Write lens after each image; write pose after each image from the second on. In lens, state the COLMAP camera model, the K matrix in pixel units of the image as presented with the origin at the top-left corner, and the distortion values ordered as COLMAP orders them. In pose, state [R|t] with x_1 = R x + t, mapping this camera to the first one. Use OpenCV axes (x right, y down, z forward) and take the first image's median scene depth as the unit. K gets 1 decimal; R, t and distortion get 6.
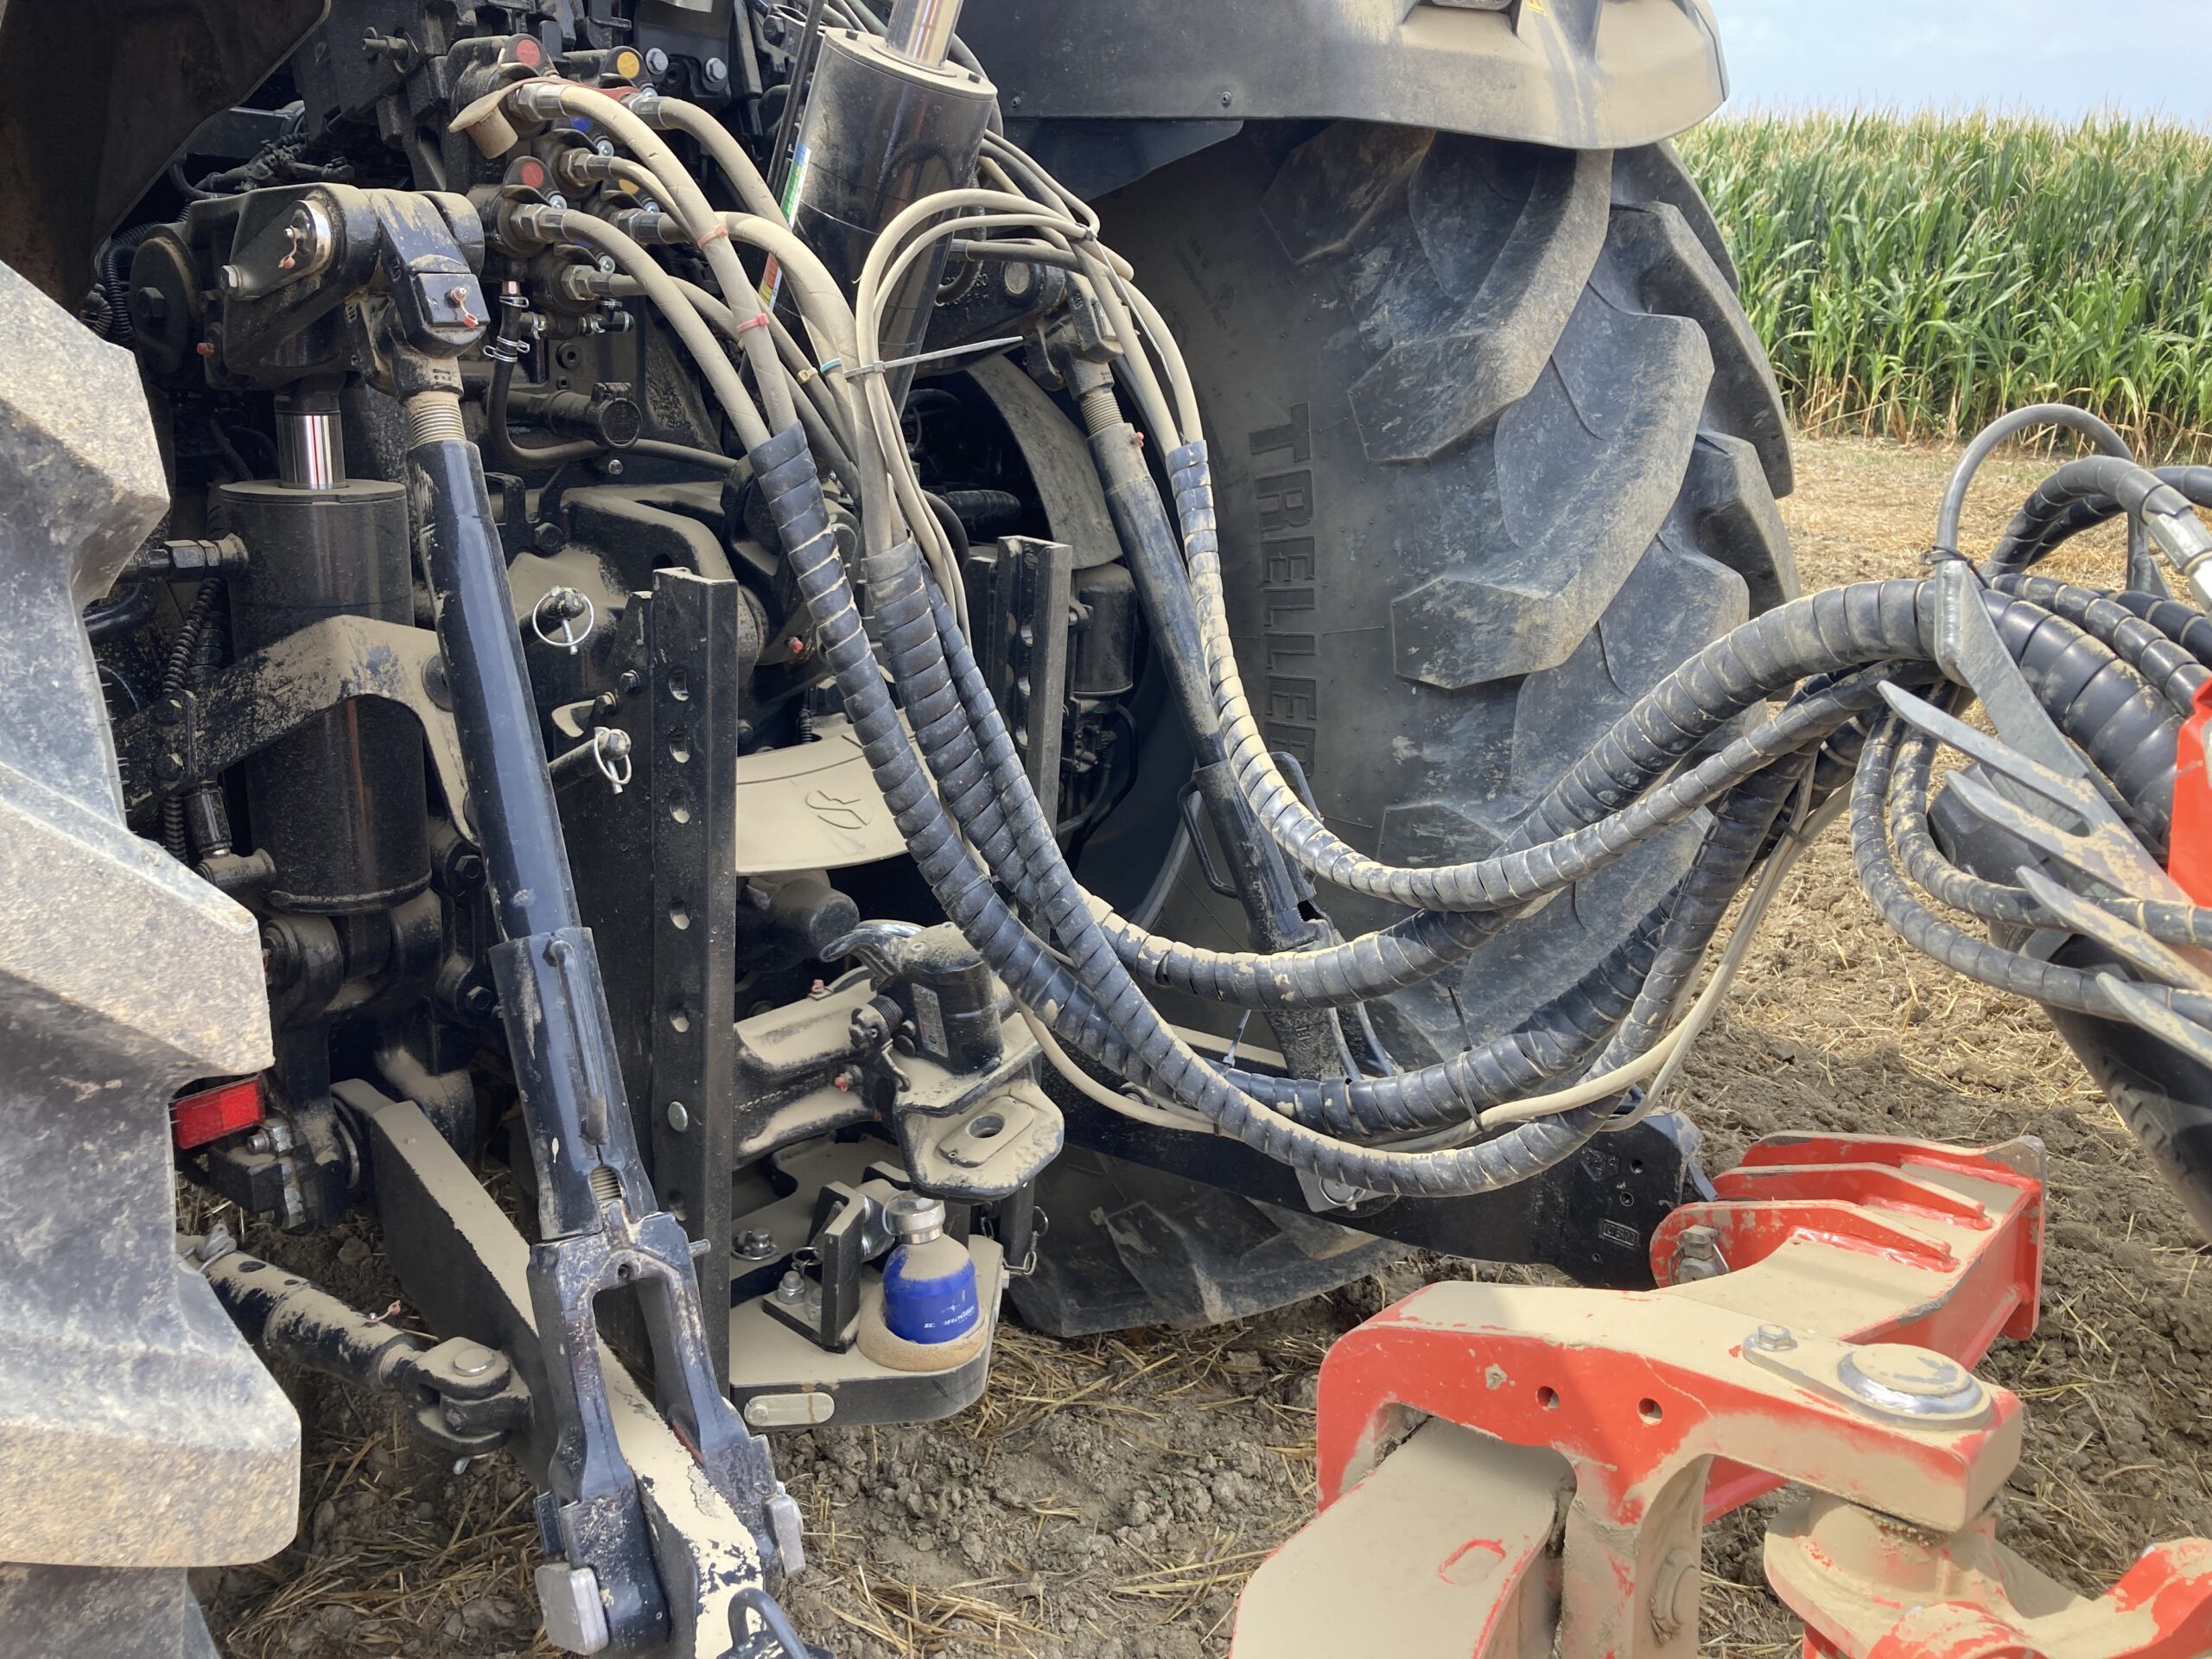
lens RADIAL K [[1811.0, 0, 1107.5], [0, 1811.0, 821.5], [0, 0, 1]] dist [0.015469, -0.021909]
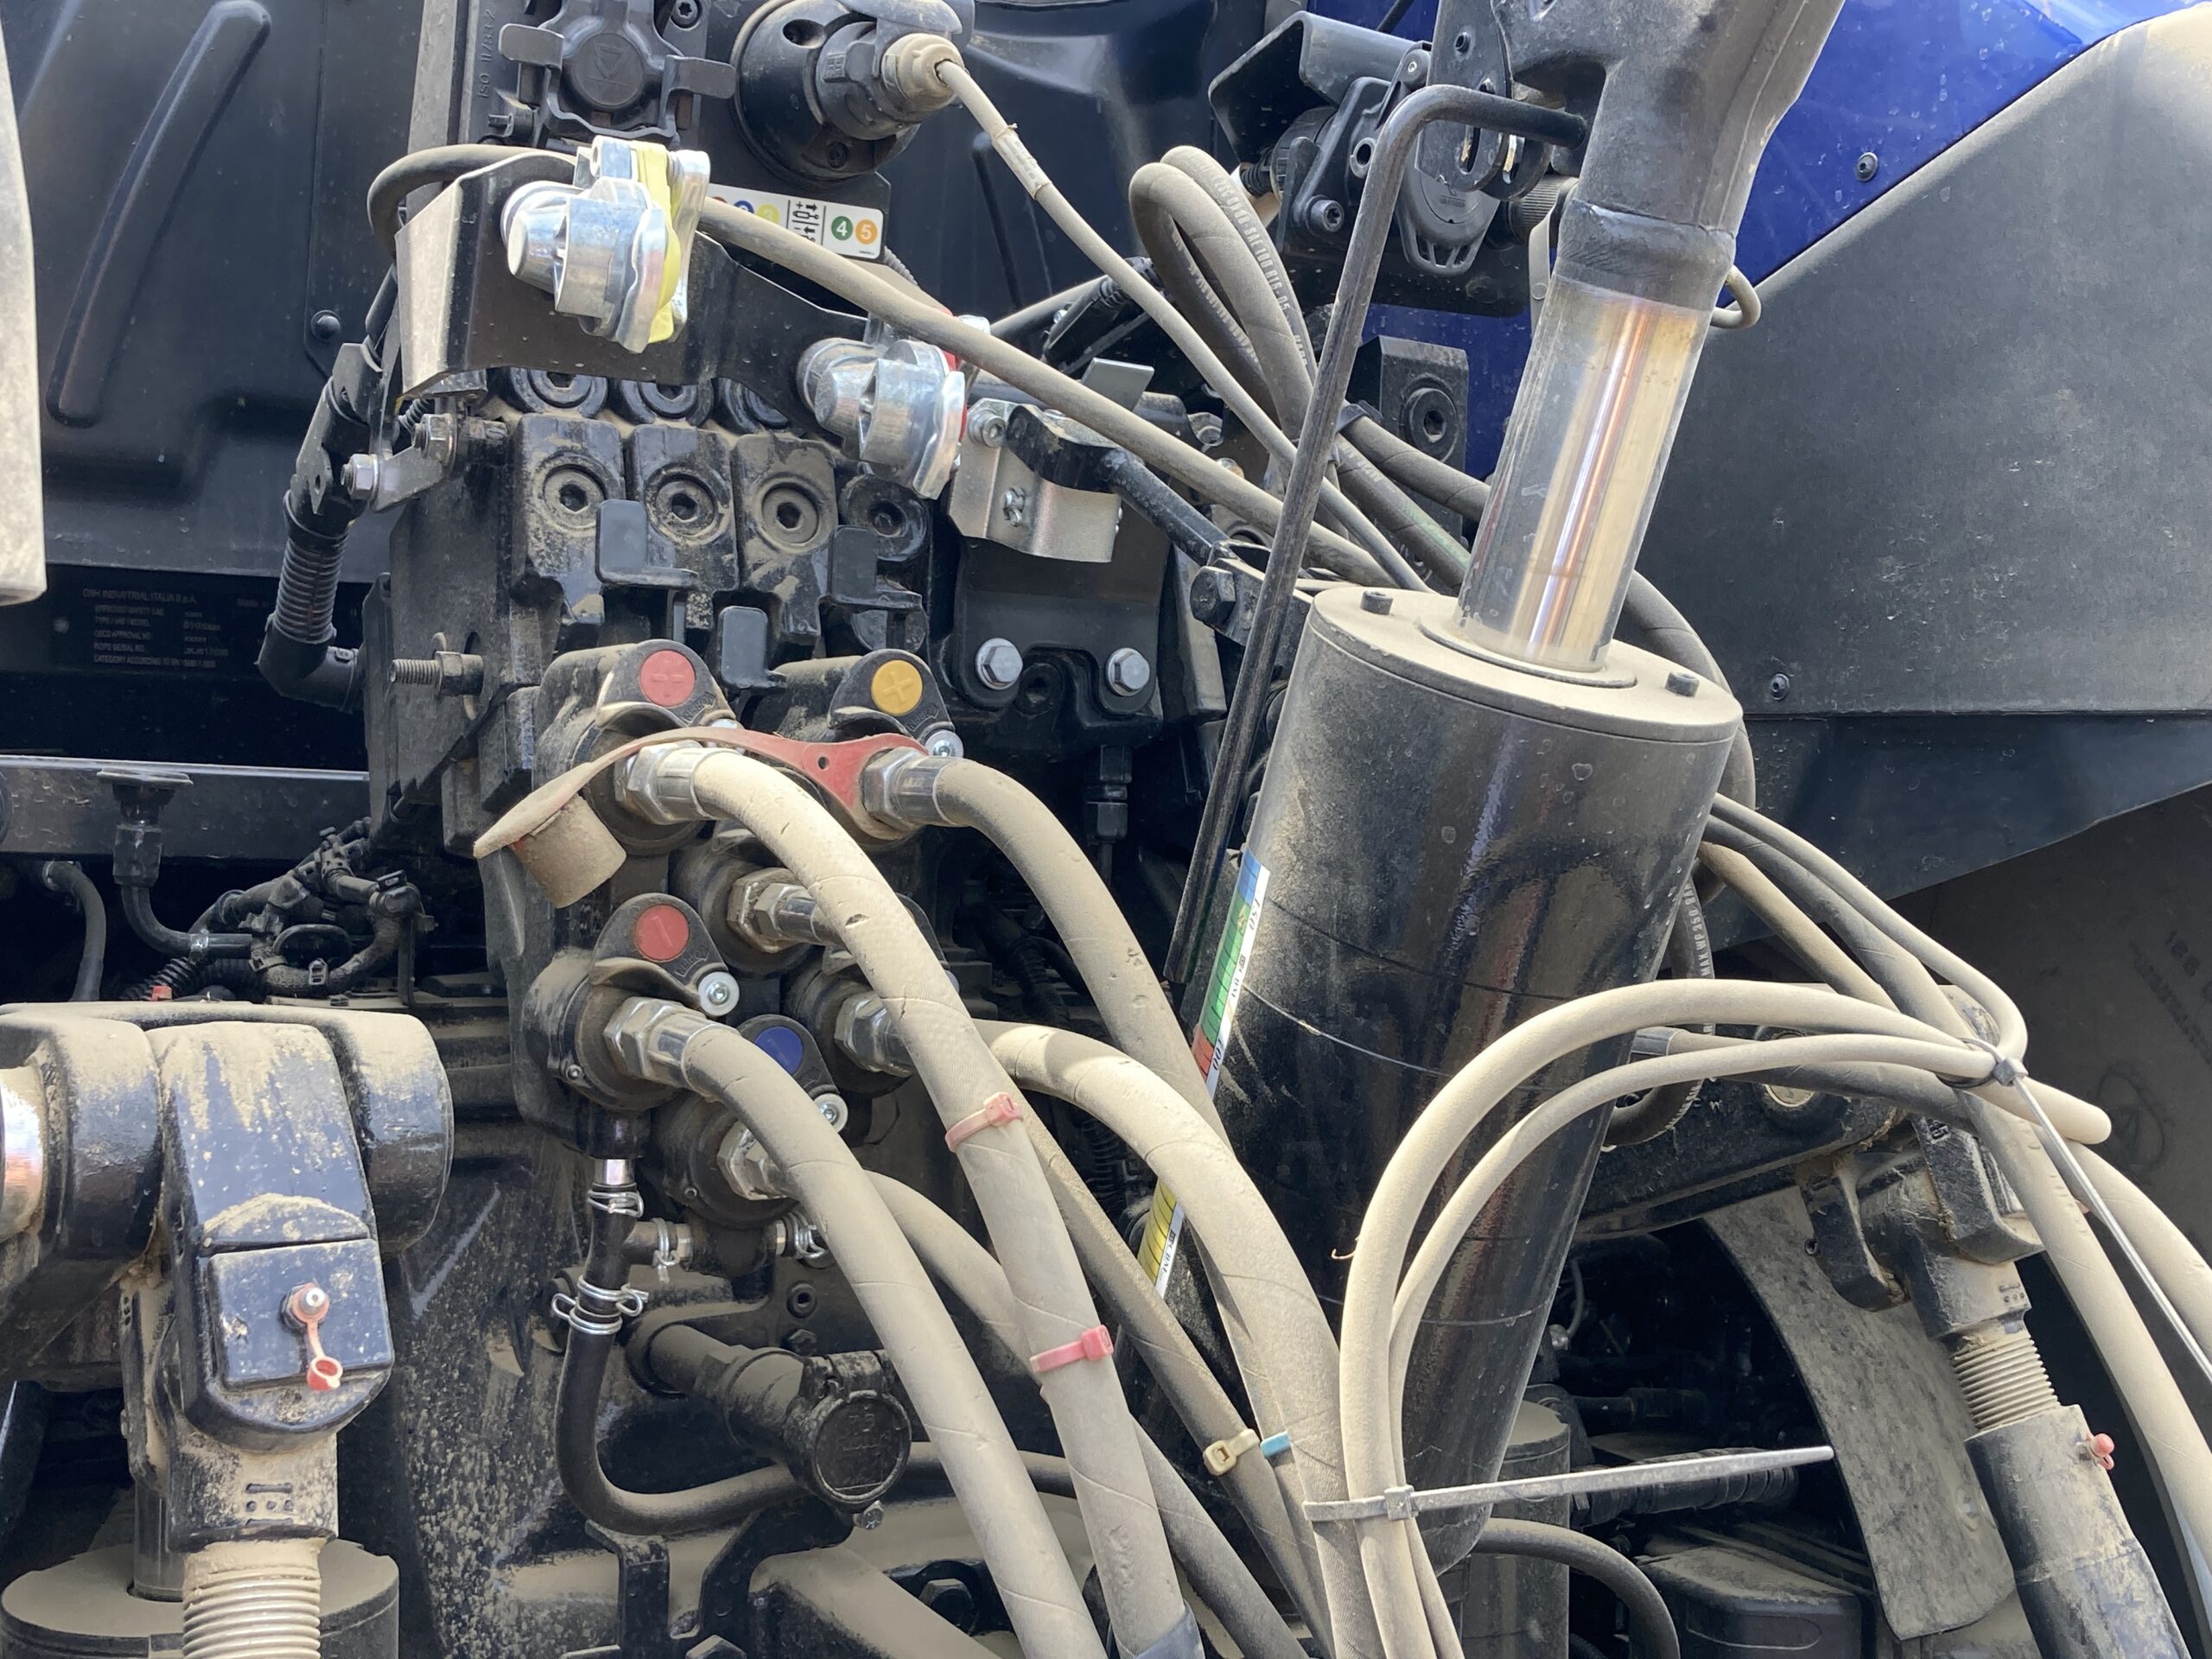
lens RADIAL K [[2529.6, 0, 1109.4], [0, 2529.6, 830.5], [0, 0, 1]] dist [0.000819, 0.000000]
pose [[0.955034, -0.026986, -0.295266, -0.030284], [-0.059706, 0.957945, -0.280671, -0.212421], [0.290423, 0.285680, 0.913259, 0.459055]]
